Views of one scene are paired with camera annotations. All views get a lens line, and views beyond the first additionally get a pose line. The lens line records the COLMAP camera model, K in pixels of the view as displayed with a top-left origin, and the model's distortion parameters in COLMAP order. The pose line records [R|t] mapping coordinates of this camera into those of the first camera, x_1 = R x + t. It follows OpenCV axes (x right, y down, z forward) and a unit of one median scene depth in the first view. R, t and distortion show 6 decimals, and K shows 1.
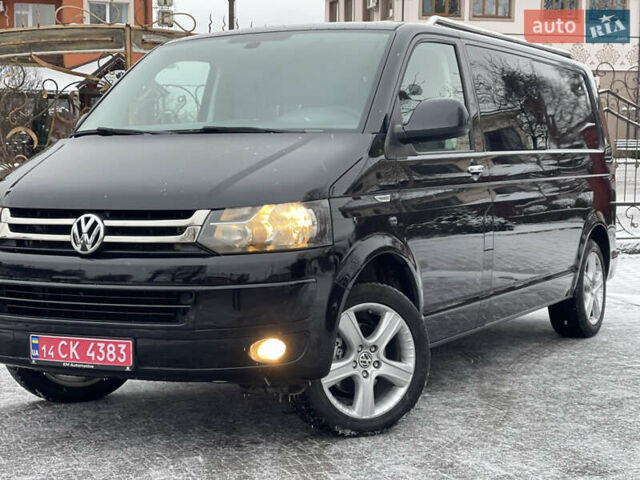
lens RADIAL K [[1171.6, 0, 317.9], [0, 1171.6, 230.5], [0, 0, 1]] dist [0.247590, 0.114767]
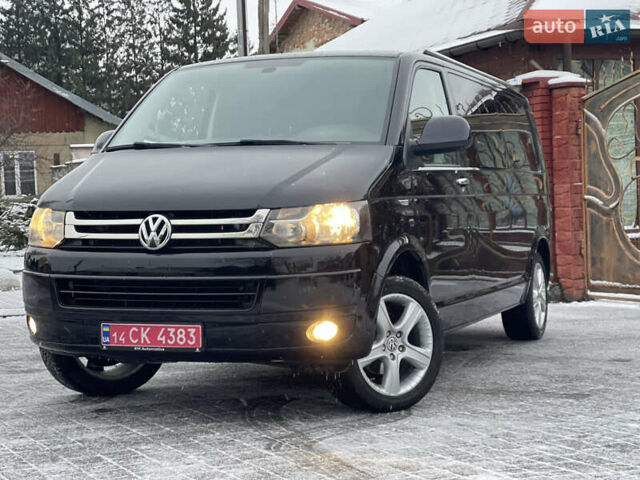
lens RADIAL K [[1176.9, 0, 317.1], [0, 1176.9, 239.1], [0, 0, 1]] dist [0.238426, -0.201231]
pose [[0.993149, -0.005371, 0.116733, -0.166882], [0.008926, 0.999512, -0.029951, 0.042878], [-0.116515, 0.030788, 0.992712, -0.126498]]
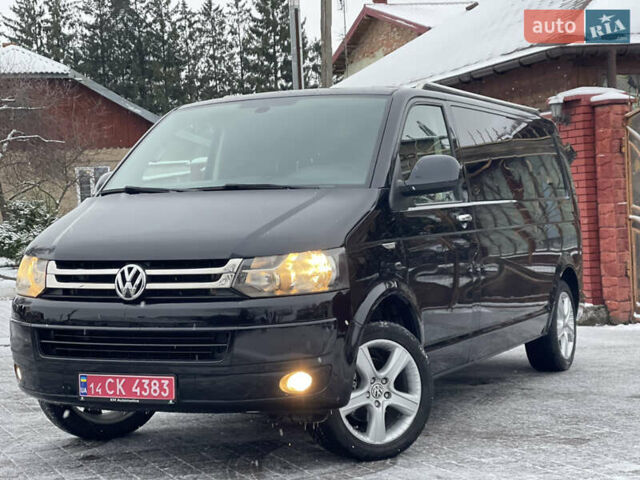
lens RADIAL K [[1176.9, 0, 317.1], [0, 1176.9, 239.1], [0, 0, 1]] dist [0.238426, -0.201231]
pose [[0.998946, -0.016746, 0.042730, -0.063292], [0.018211, 0.999252, -0.034128, 0.003439], [-0.042127, 0.034870, 0.998504, -0.123072]]
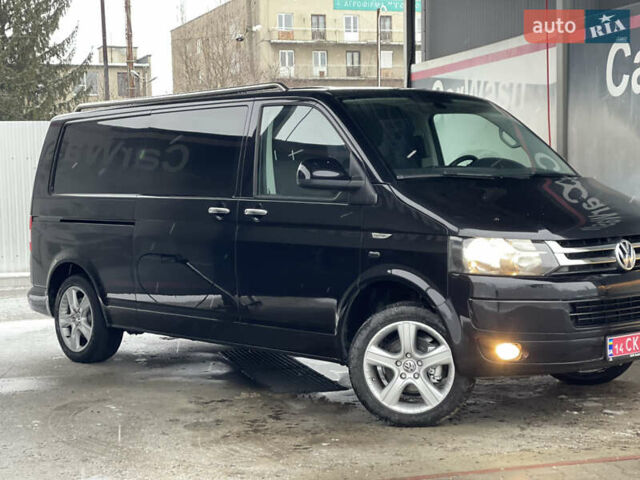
lens RADIAL K [[1176.9, 0, 317.1], [0, 1176.9, 239.1], [0, 0, 1]] dist [0.238426, -0.201231]
pose [[0.367221, -0.049876, 0.928796, -1.493171], [0.068300, 0.997311, 0.026552, -0.070235], [-0.927623, 0.053686, 0.369640, 0.797180]]
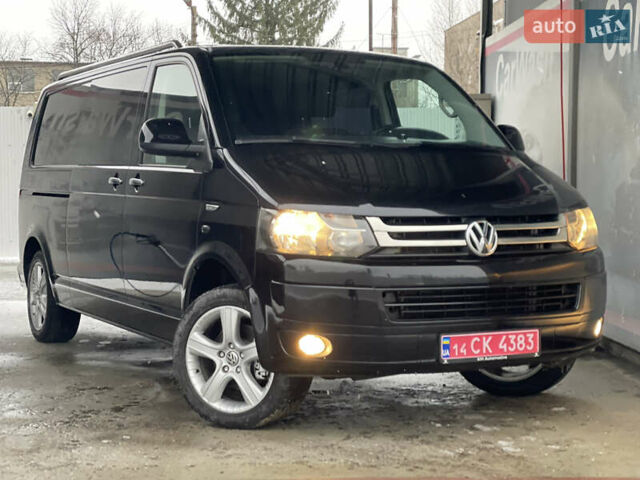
lens RADIAL K [[1171.6, 0, 317.9], [0, 1171.6, 230.5], [0, 0, 1]] dist [0.247590, 0.114767]
pose [[0.583153, -0.025609, 0.811959, -1.122971], [0.037909, 0.999272, 0.004289, -0.013847], [-0.811477, 0.028279, 0.583699, 0.471350]]
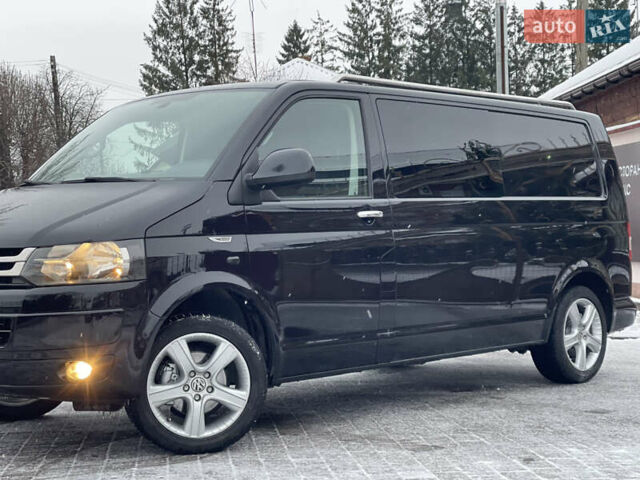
lens RADIAL K [[1176.9, 0, 317.1], [0, 1176.9, 239.1], [0, 0, 1]] dist [0.238426, -0.201231]
pose [[0.966396, -0.002394, -0.257046, 0.443423], [-0.008729, 0.999074, -0.042123, 0.019288], [0.256908, 0.042951, 0.965481, -0.054271]]
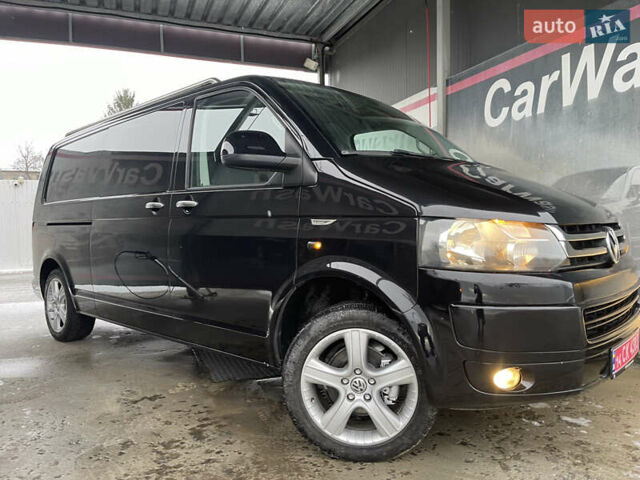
lens RADIAL K [[480.7, 0, 318.1], [0, 480.7, 242.6], [0, 0, 1]] dist [0.030108, -0.002914]
pose [[0.275913, -0.031680, 0.960660, -0.680414], [0.064332, 0.997824, 0.014429, -0.022758], [-0.959027, 0.057820, 0.277351, 1.095878]]
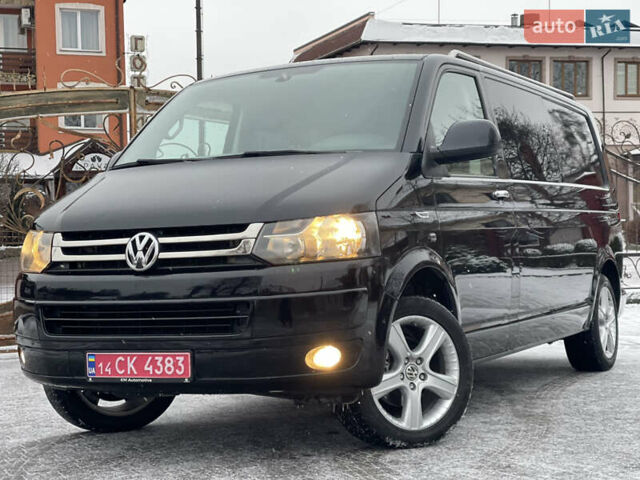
lens RADIAL K [[1171.6, 0, 317.9], [0, 1171.6, 230.5], [0, 0, 1]] dist [0.247590, 0.114767]
pose [[0.999328, -0.024345, 0.027396, -0.067350], [0.026241, 0.997124, -0.071105, 0.059130], [-0.025586, 0.071776, 0.997093, -0.025164]]
